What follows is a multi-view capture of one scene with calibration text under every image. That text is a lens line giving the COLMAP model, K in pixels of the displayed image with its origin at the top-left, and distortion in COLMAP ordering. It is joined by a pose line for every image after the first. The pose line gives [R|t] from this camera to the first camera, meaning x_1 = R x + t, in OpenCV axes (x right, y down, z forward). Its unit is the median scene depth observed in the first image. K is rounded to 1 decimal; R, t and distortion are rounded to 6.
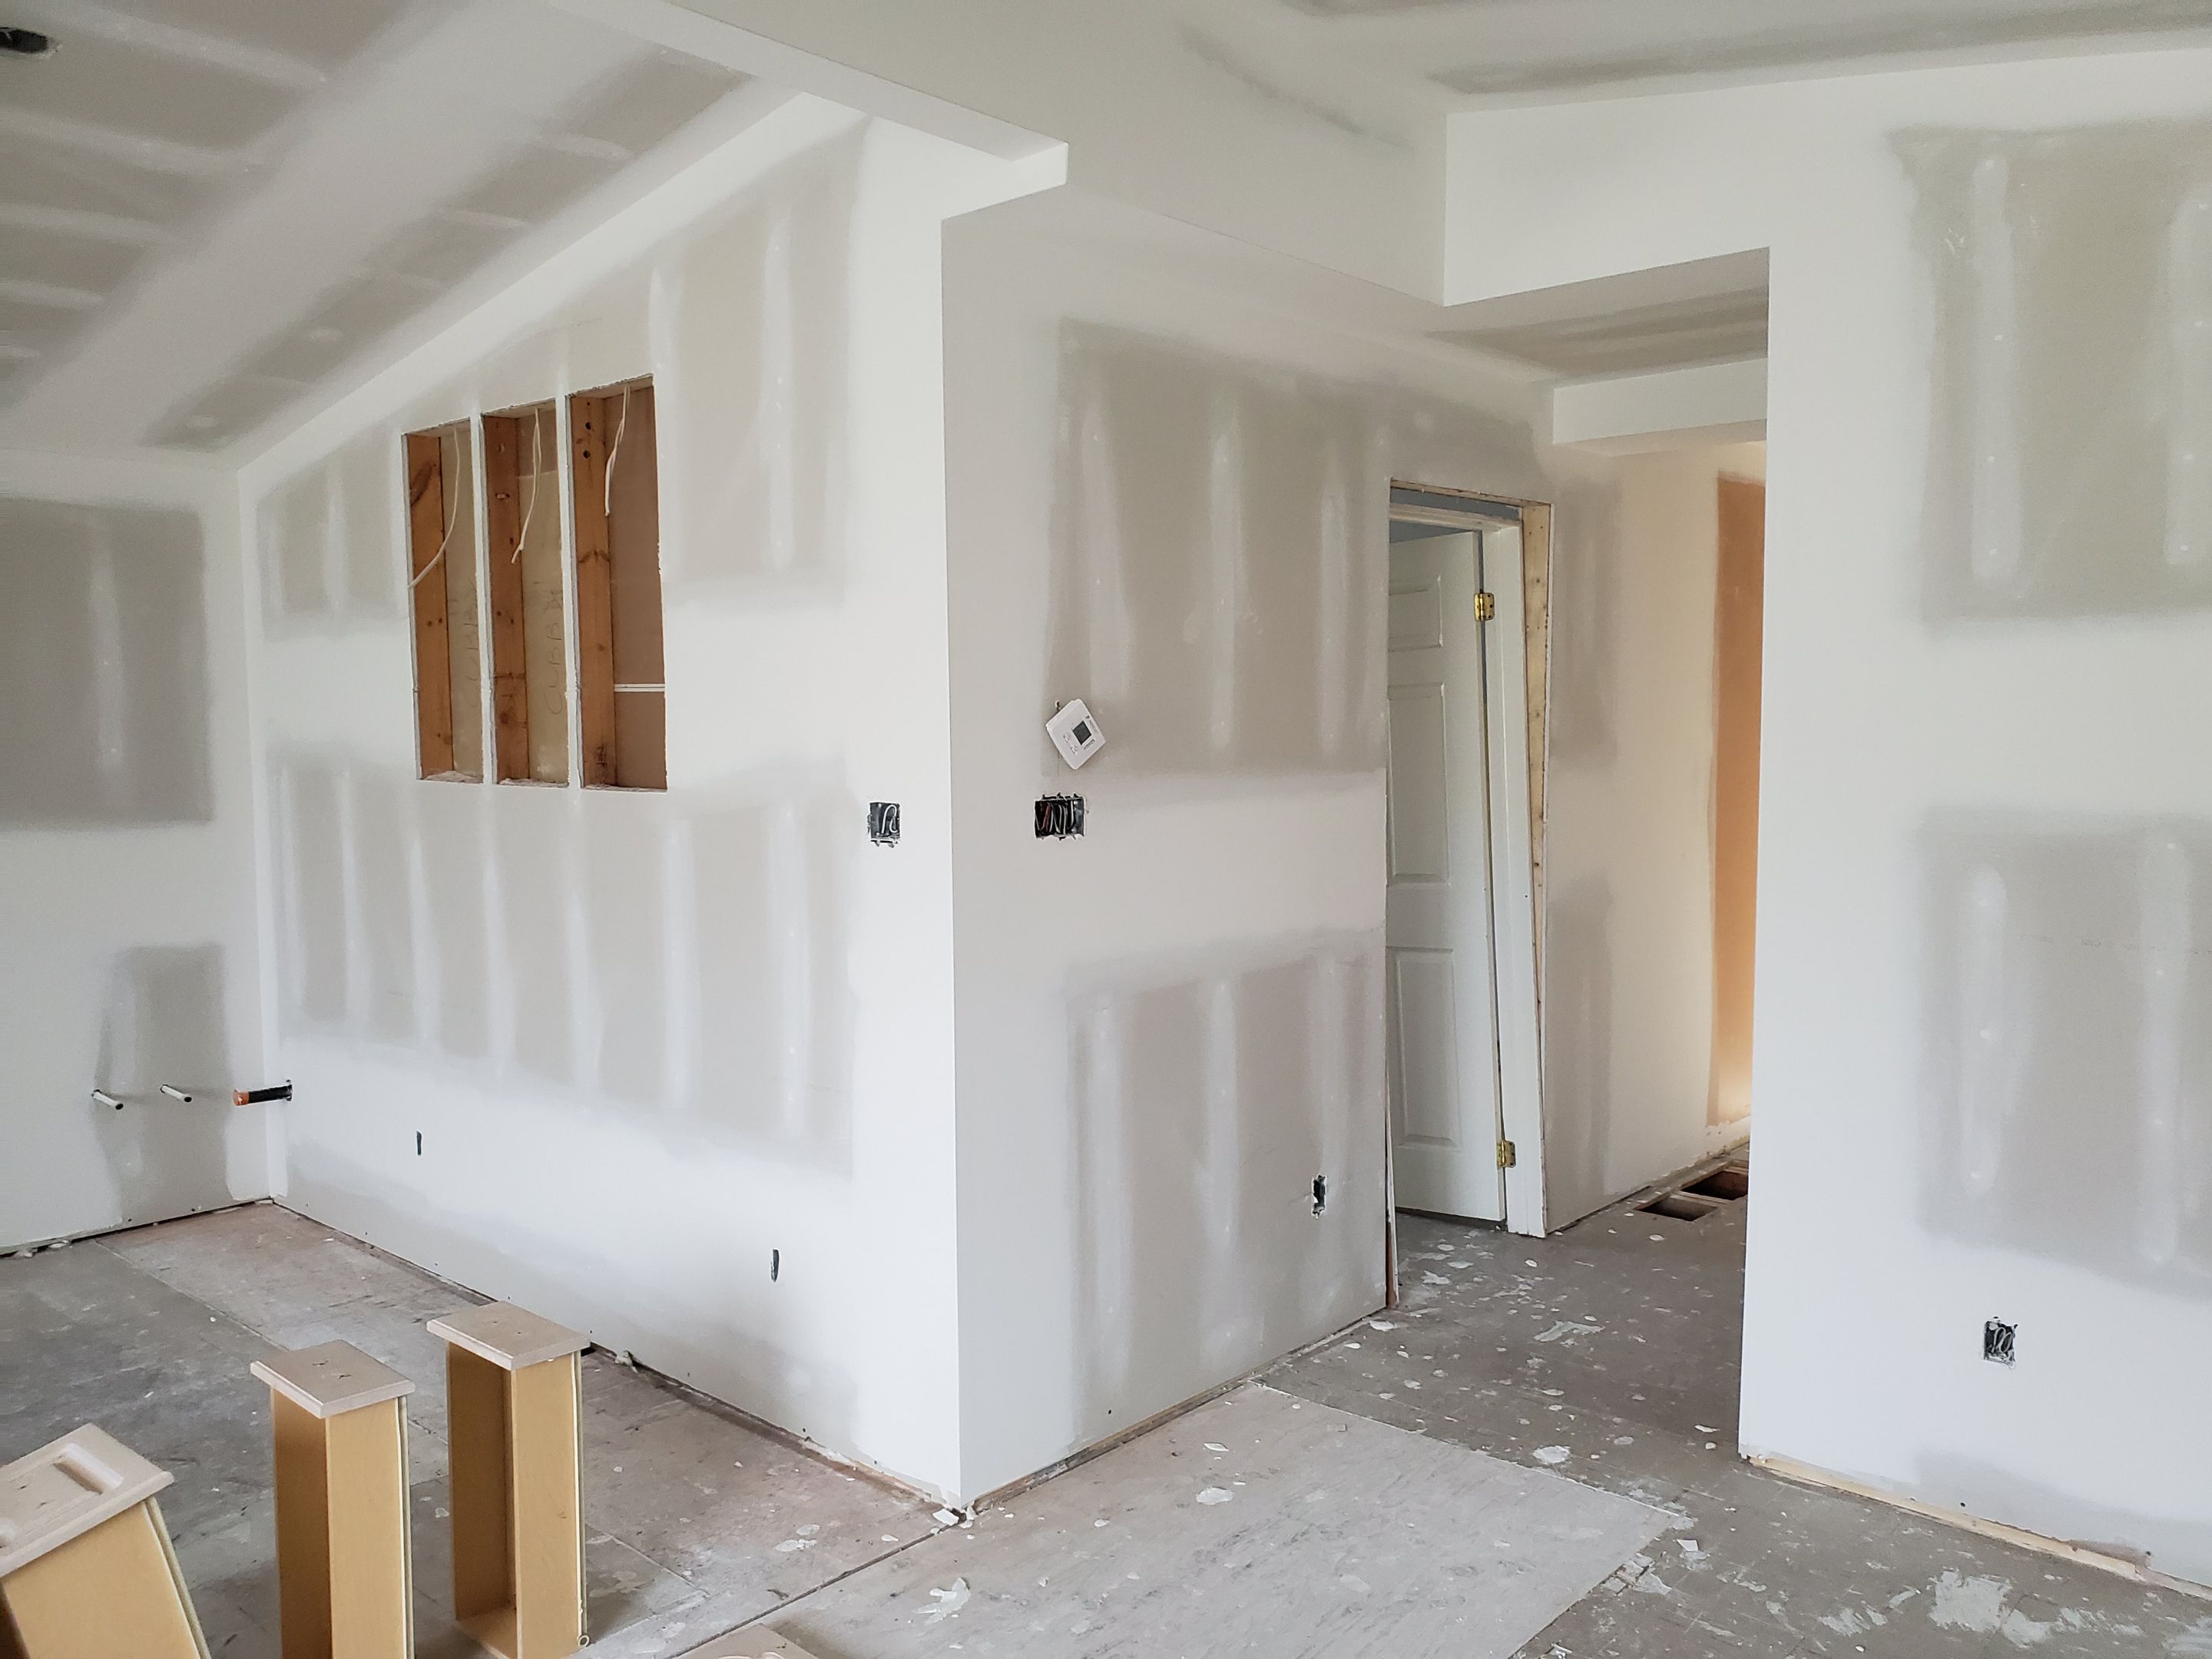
lens RADIAL K [[1725.9, 0, 1106.0], [0, 1725.9, 829.5], [0, 0, 1]] dist [0.042177, -0.003317]
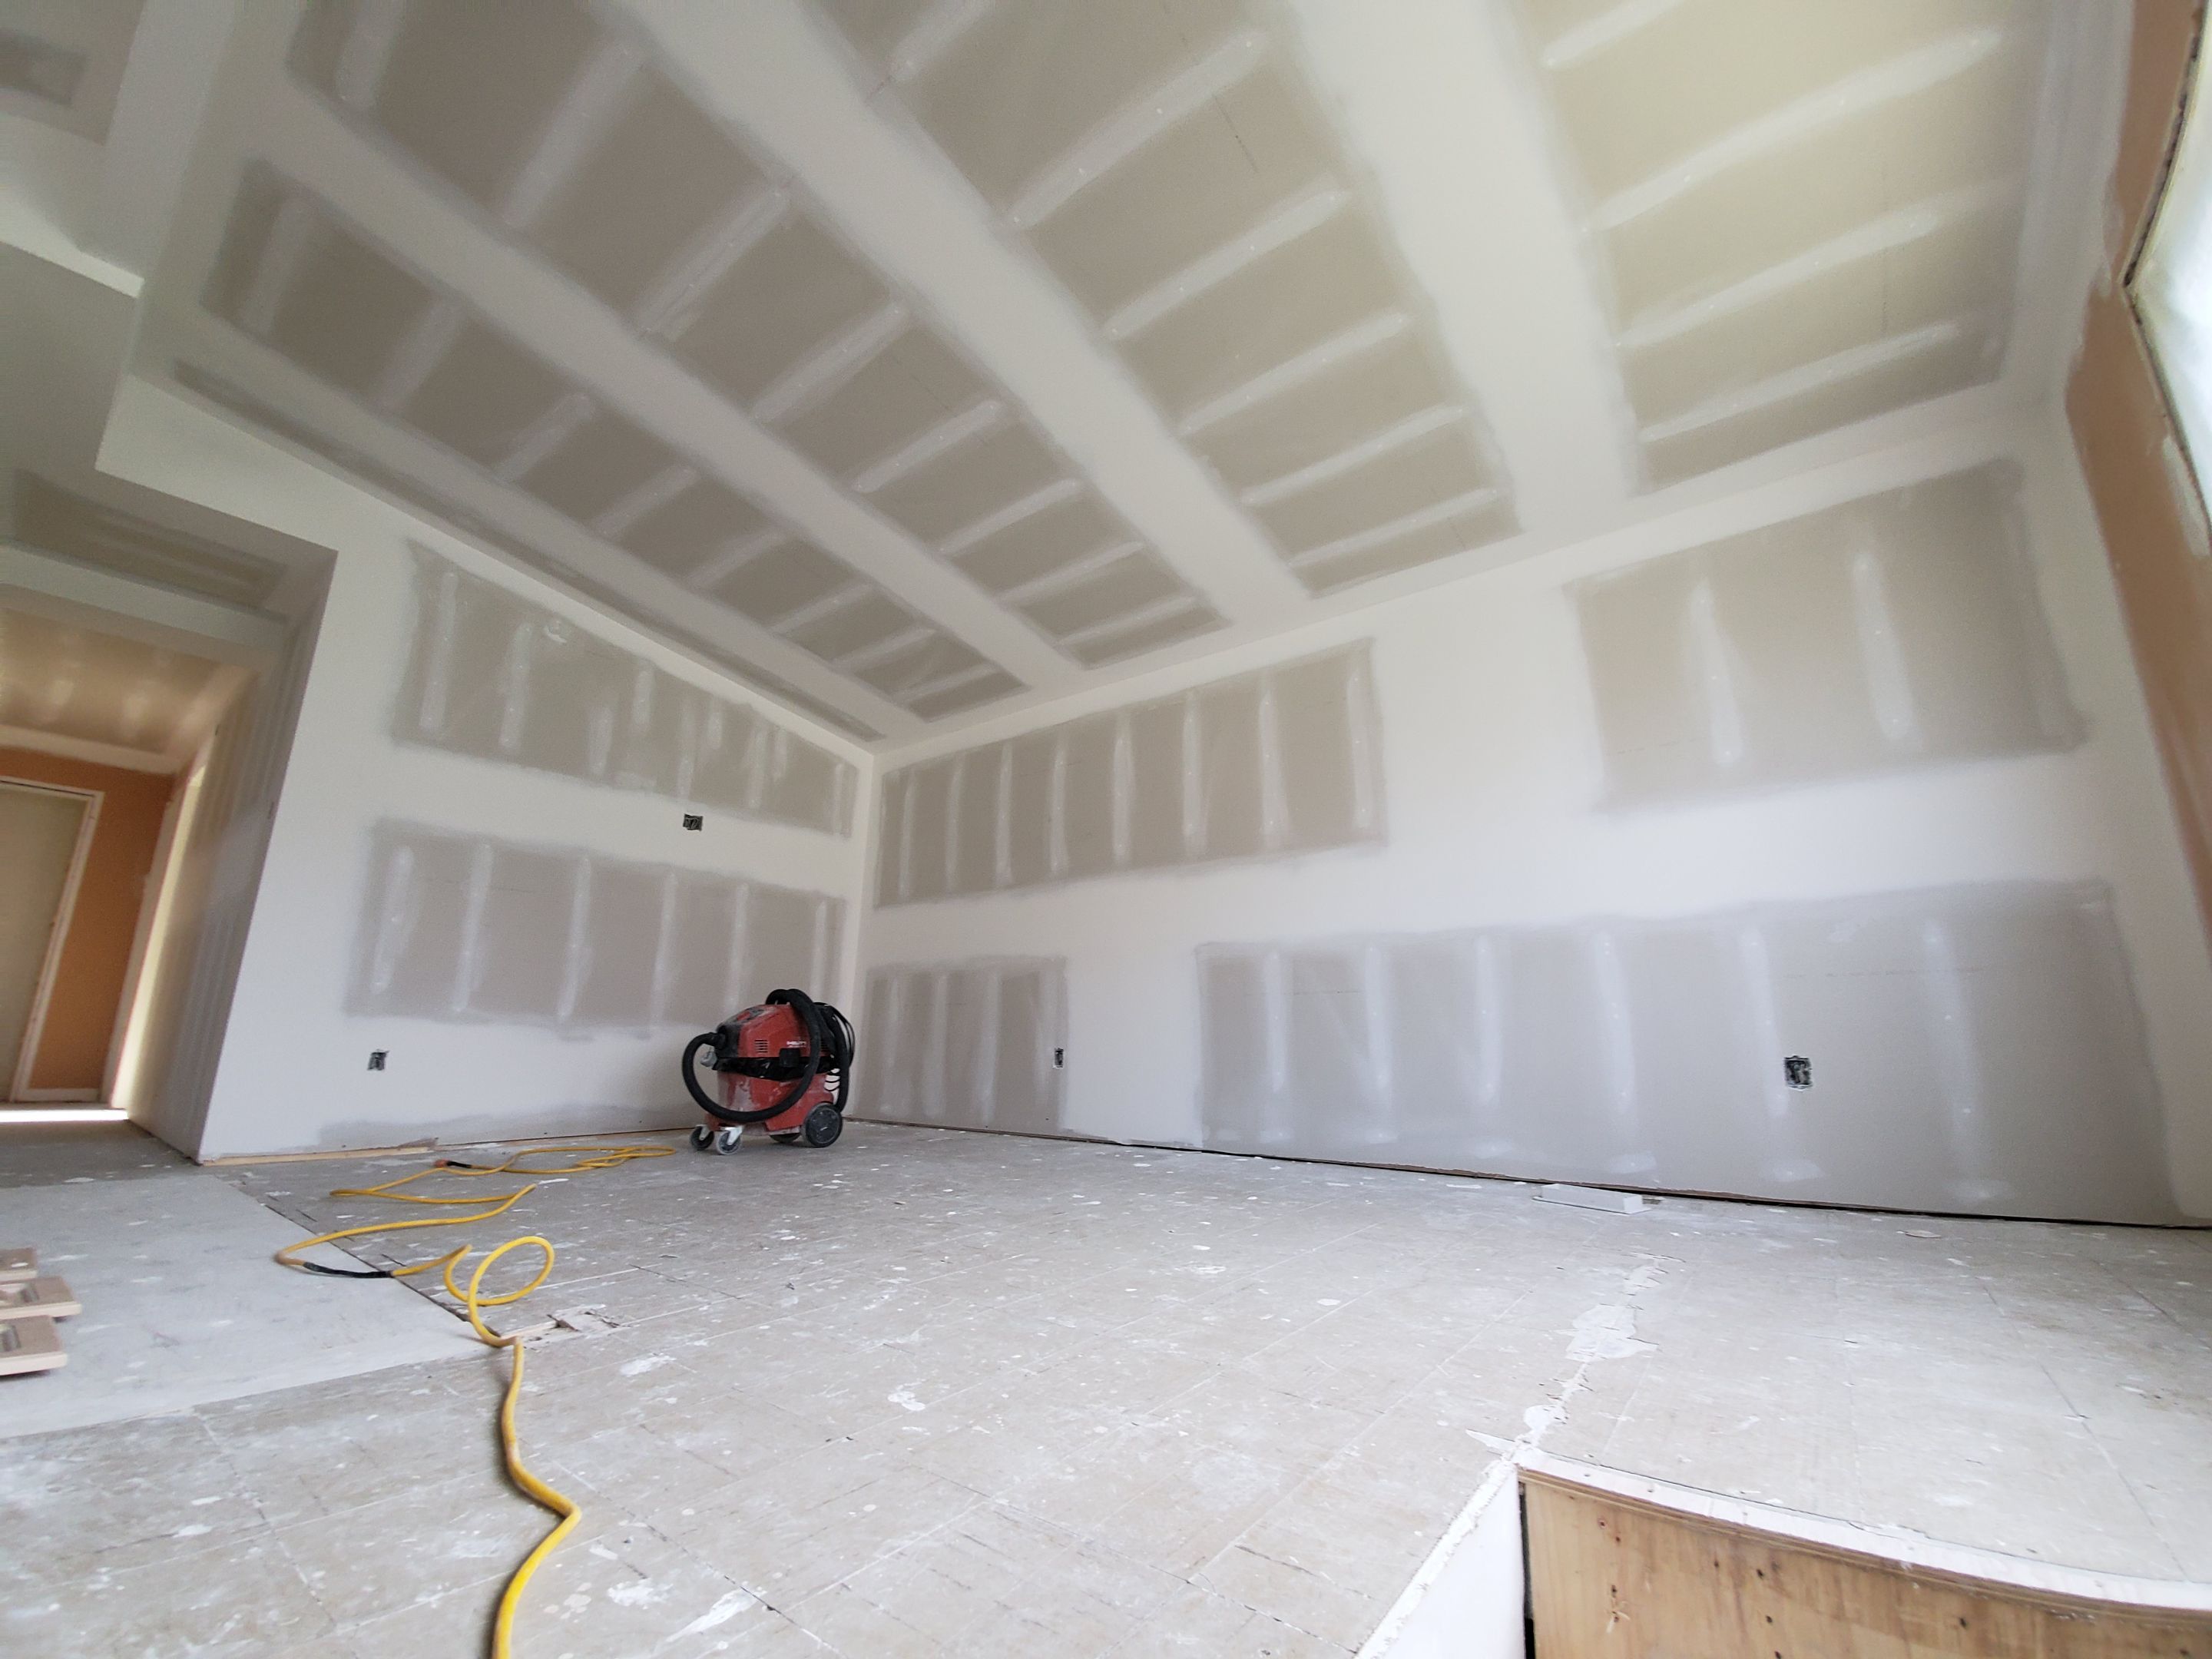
lens RADIAL K [[887.0, 0, 1114.0], [0, 887.0, 836.8], [0, 0, 1]] dist [0.027230, -0.019275]
pose [[-0.059603, 0.239280, 0.969120, -0.585561], [0.067998, 0.969564, -0.235207, 0.292444], [-0.995903, 0.051879, -0.074060, 0.128854]]
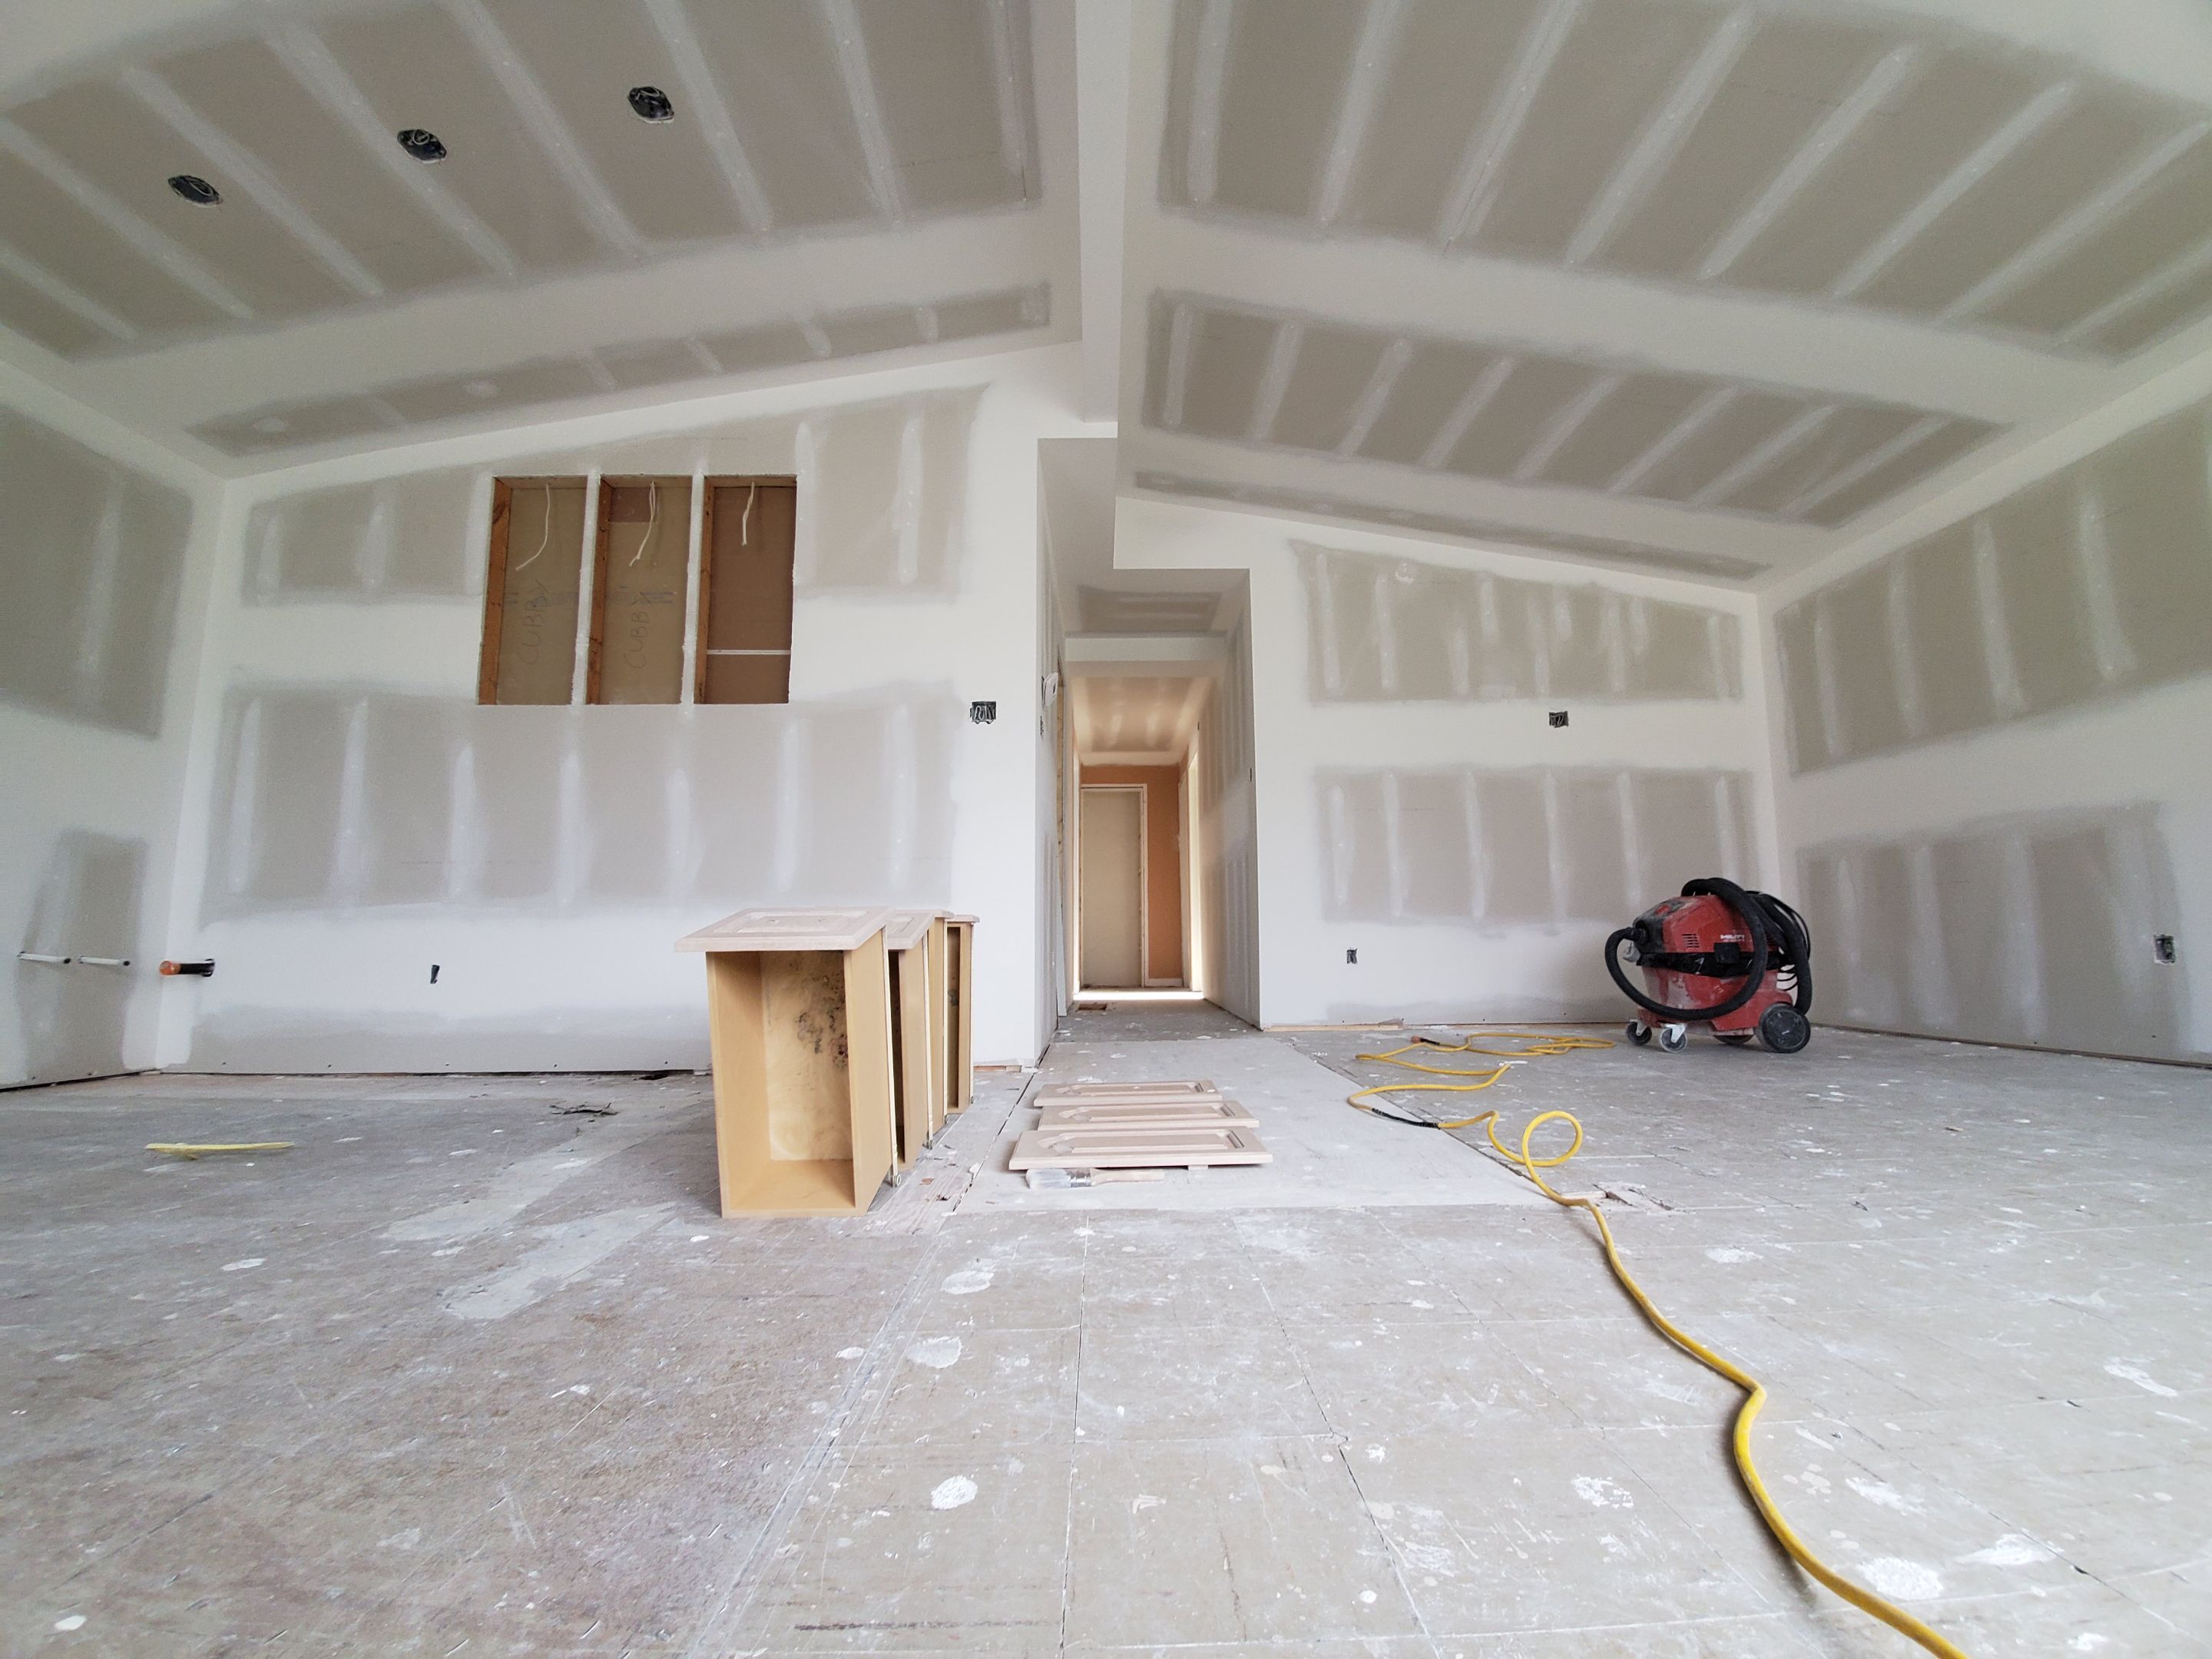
lens RADIAL K [[887.0, 0, 1114.0], [0, 887.0, 836.8], [0, 0, 1]] dist [0.027230, -0.019275]
pose [[0.735550, 0.085322, 0.672076, -0.606156], [0.053950, 0.981510, -0.183651, 0.290269], [-0.675319, 0.171343, 0.717346, 0.183683]]
